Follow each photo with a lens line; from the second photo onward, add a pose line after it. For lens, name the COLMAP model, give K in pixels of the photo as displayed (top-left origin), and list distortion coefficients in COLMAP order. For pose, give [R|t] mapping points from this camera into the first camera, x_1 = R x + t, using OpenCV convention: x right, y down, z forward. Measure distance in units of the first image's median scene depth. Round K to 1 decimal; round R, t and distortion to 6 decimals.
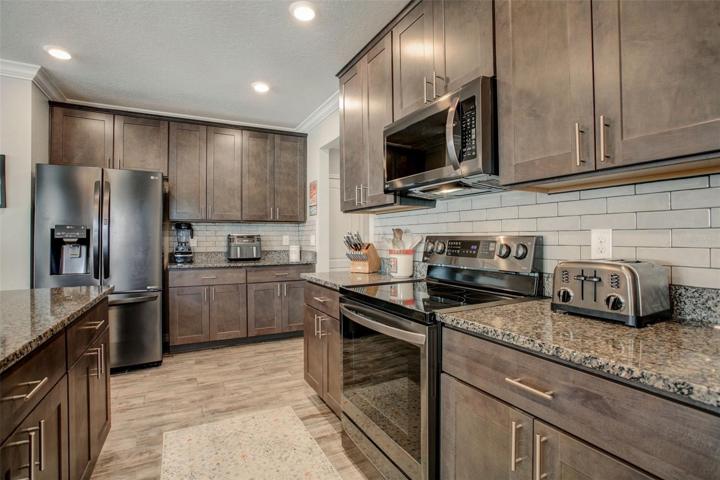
lens RADIAL K [[351.1, 0, 363.5], [0, 351.1, 237.7], [0, 0, 1]] dist [-0.053481, 0.000081]
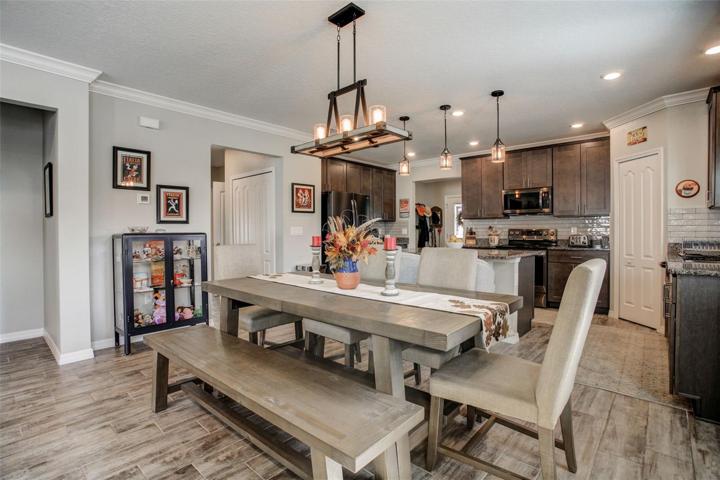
lens RADIAL K [[351.1, 0, 363.5], [0, 351.1, 237.7], [0, 0, 1]] dist [-0.053481, 0.000081]
pose [[0.929292, -0.005406, 0.369307, -1.005547], [-0.000204, 0.999885, 0.015151, 0.011928], [-0.369347, -0.014155, 0.929184, -0.599277]]
